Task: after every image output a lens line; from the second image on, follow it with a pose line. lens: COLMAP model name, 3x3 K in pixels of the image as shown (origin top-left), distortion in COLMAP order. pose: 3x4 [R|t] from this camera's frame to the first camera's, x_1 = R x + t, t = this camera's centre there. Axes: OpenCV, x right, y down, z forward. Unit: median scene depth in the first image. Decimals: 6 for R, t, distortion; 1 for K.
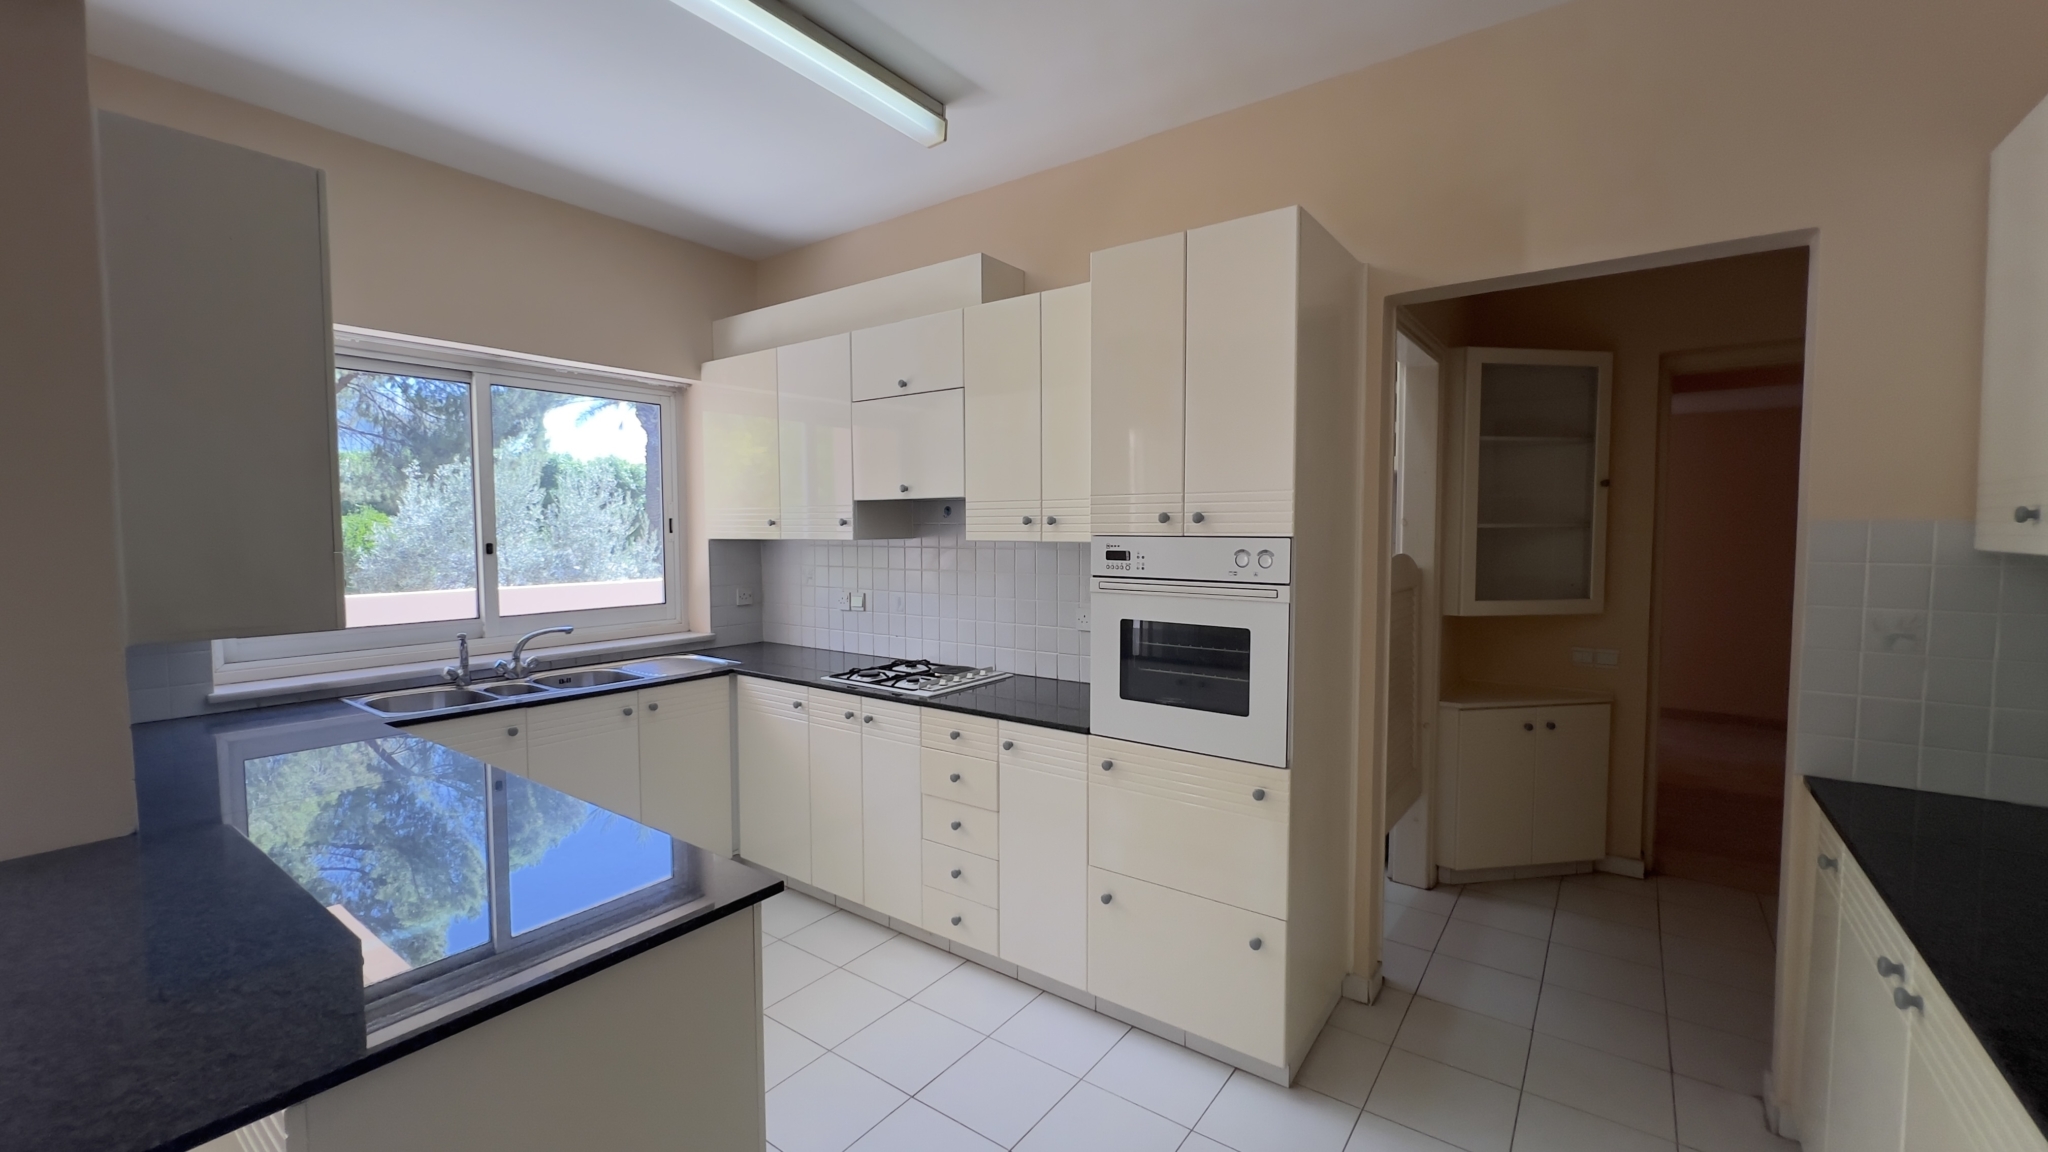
lens RADIAL K [[821.1, 0, 1021.7], [0, 821.1, 581.3], [0, 0, 1]] dist [-0.003243, -0.000215]
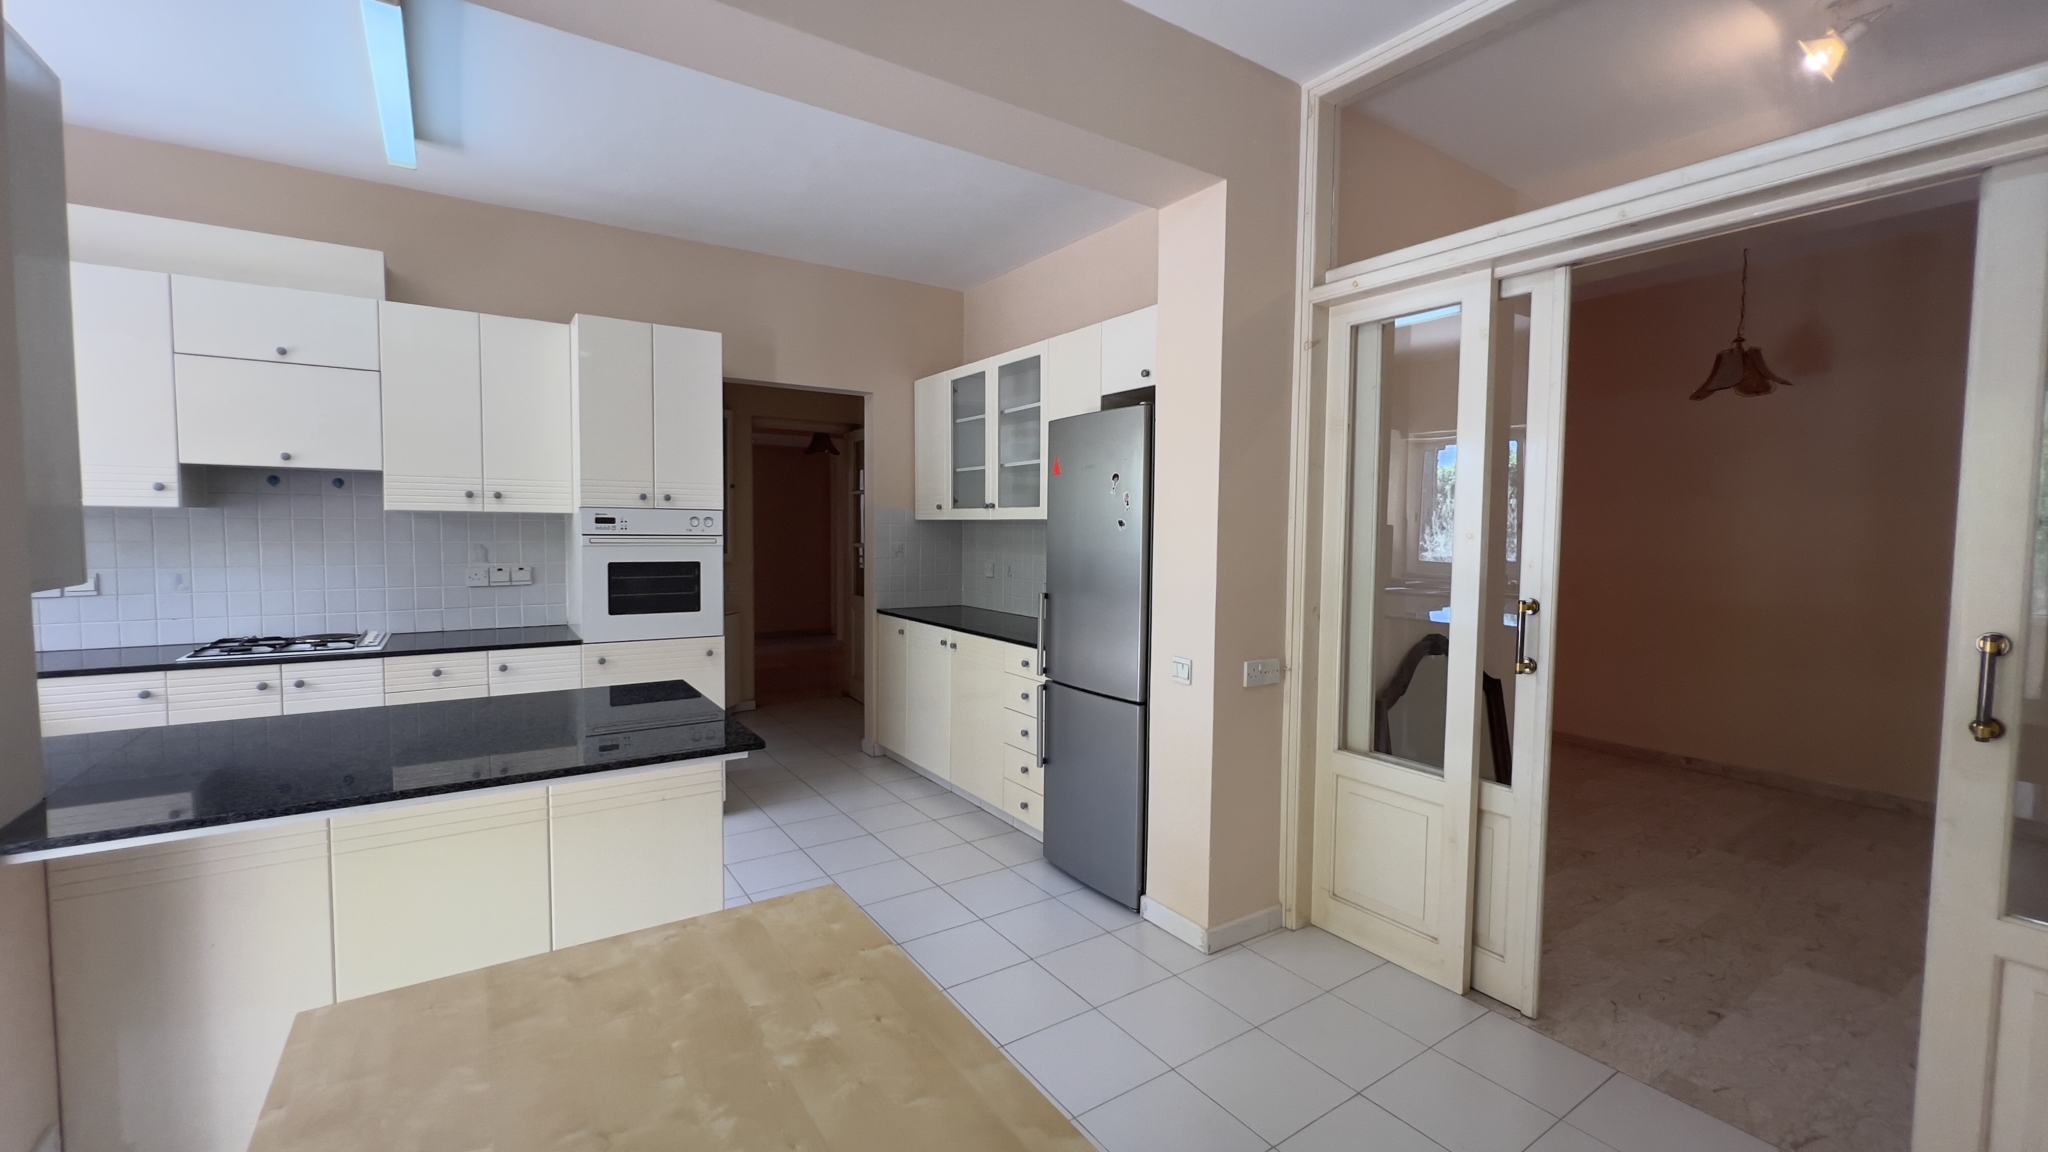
lens RADIAL K [[821.1, 0, 1021.6], [0, 821.1, 573.1], [0, 0, 1]] dist [-0.003243, -0.000215]
pose [[0.343894, -0.049979, 0.937677, -1.055450], [0.047037, 0.998246, 0.035957, 0.047741], [-0.937829, 0.031740, 0.345642, -0.246826]]
